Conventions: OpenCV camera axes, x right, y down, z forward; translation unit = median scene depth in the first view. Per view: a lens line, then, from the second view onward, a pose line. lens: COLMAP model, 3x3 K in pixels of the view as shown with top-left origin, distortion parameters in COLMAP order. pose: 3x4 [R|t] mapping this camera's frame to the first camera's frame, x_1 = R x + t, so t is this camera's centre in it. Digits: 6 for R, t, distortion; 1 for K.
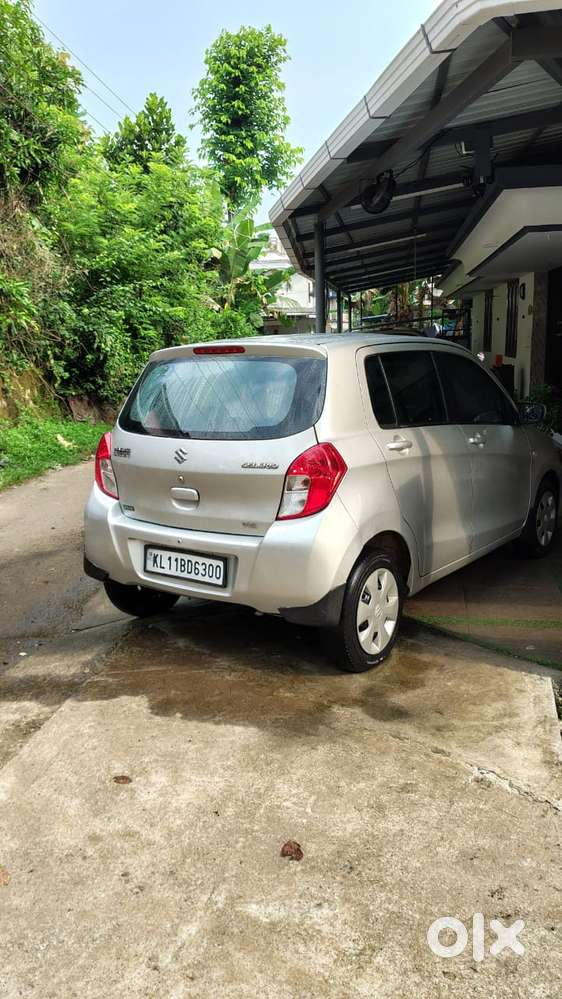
lens RADIAL K [[760.2, 0, 285.0], [0, 760.2, 495.4], [0, 0, 1]] dist [0.012271, -0.053481]
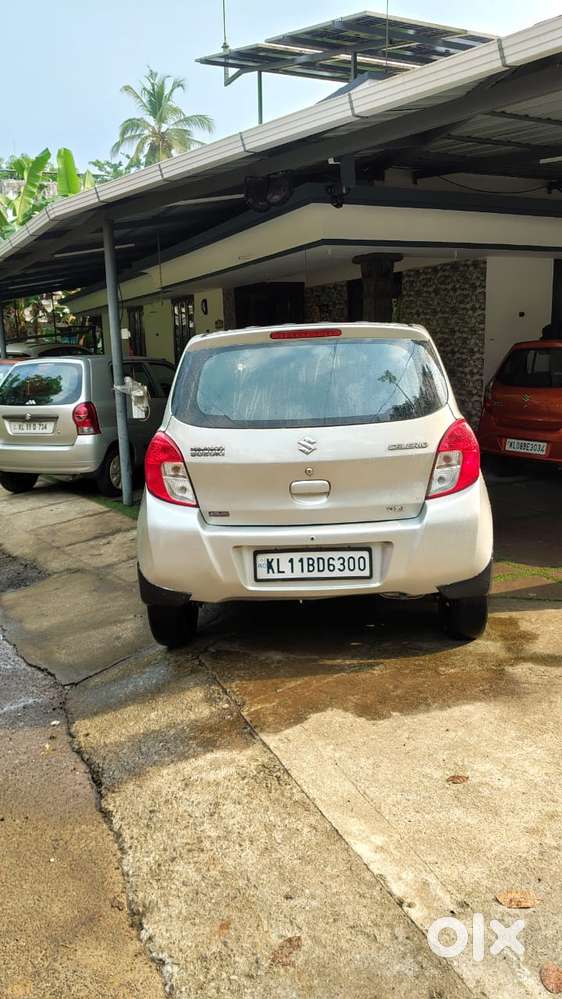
lens RADIAL K [[760.2, 0, 280.0], [0, 760.2, 495.3], [0, 0, 1]] dist [0.012271, -0.053481]
pose [[0.839533, -0.102954, 0.533465, -0.662687], [0.119149, 0.992868, 0.004106, 0.000169], [-0.530083, 0.060114, 0.845812, 0.240095]]
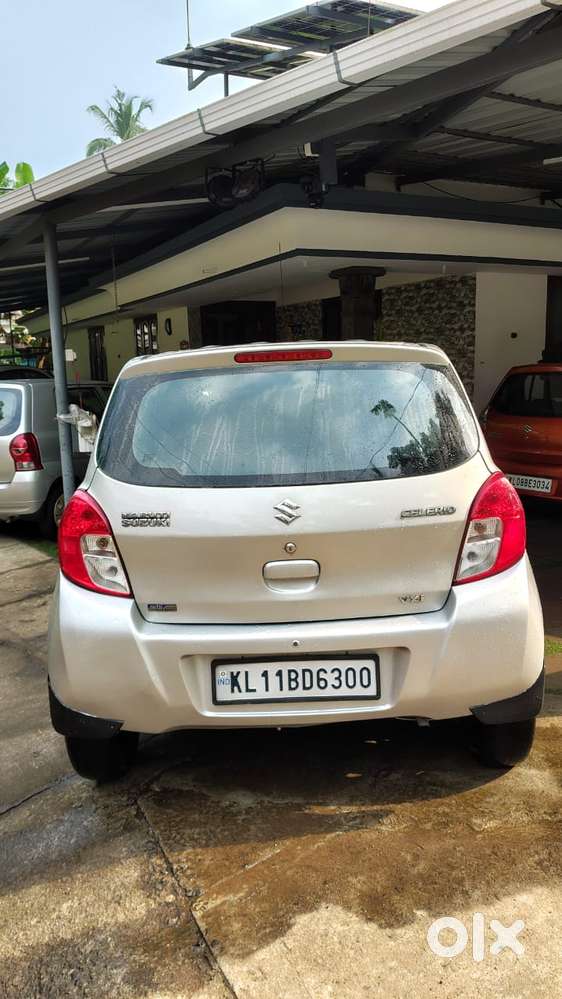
lens RADIAL K [[760.2, 0, 282.5], [0, 760.2, 494.8], [0, 0, 1]] dist [0.012271, -0.053481]
pose [[0.815885, -0.091189, 0.570978, -0.510412], [0.124548, 0.992021, -0.019538, -0.054662], [-0.564641, 0.087055, 0.820733, 0.465446]]
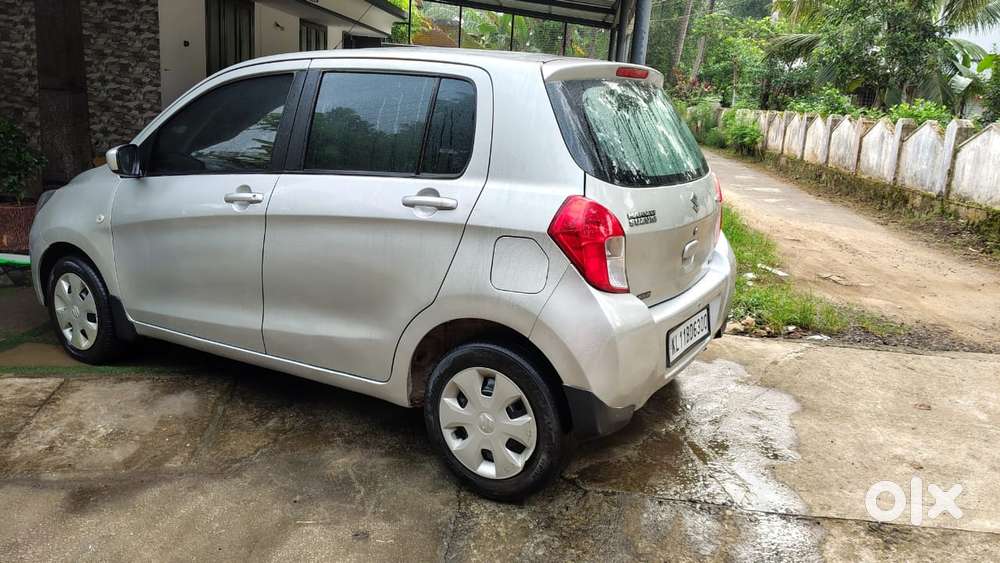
lens RADIAL K [[761.0, 0, 495.5], [0, 761.0, 273.7], [0, 0, 1]] dist [0.012271, -0.053481]
pose [[-0.071992, -0.204193, 0.976280, -0.944705], [0.150506, 0.965388, 0.213013, -0.186331], [-0.985984, 0.162271, -0.038768, 1.255908]]
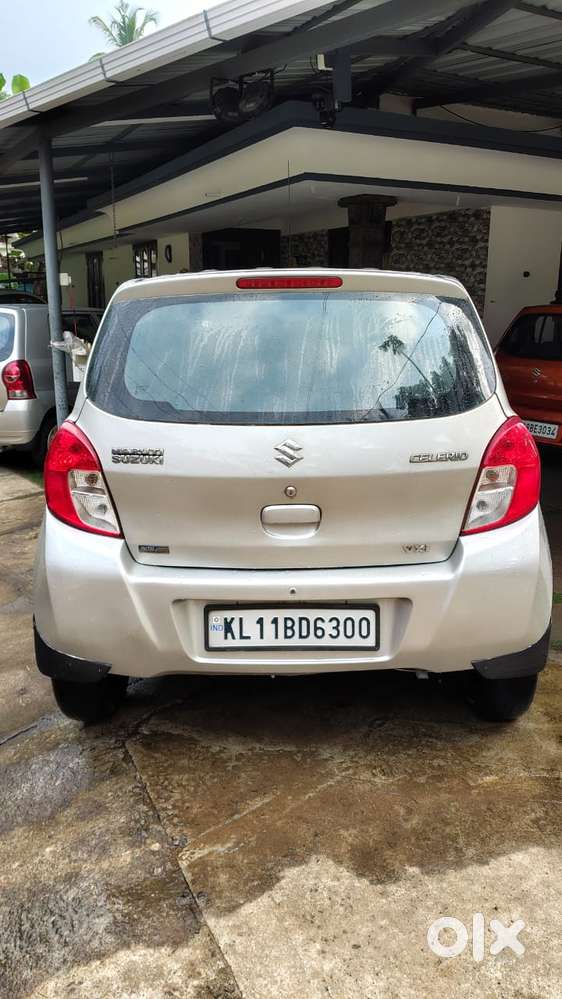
lens RADIAL K [[760.2, 0, 283.3], [0, 760.2, 494.9], [0, 0, 1]] dist [0.012271, -0.053481]
pose [[0.816435, -0.112794, 0.566314, -0.489946], [0.093514, 0.993617, 0.063085, -0.057501], [-0.569815, 0.001454, 0.821772, 0.499453]]
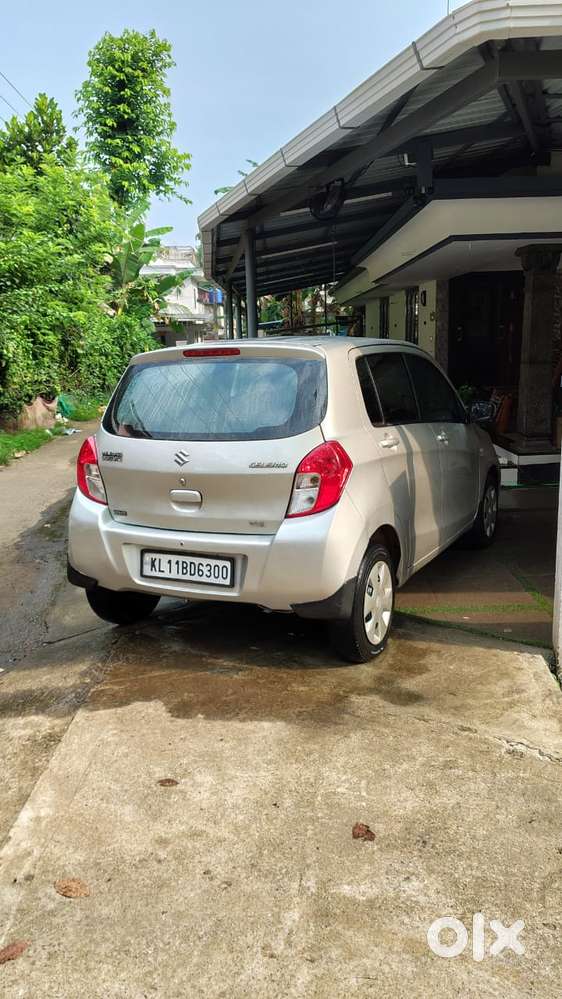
lens RADIAL K [[760.2, 0, 285.5], [0, 760.2, 495.9], [0, 0, 1]] dist [0.012271, -0.053481]
pose [[0.987649, -0.033601, 0.153035, -0.156321], [0.034802, 0.999381, -0.005175, 0.007690], [-0.152767, 0.010437, 0.988207, -0.007123]]
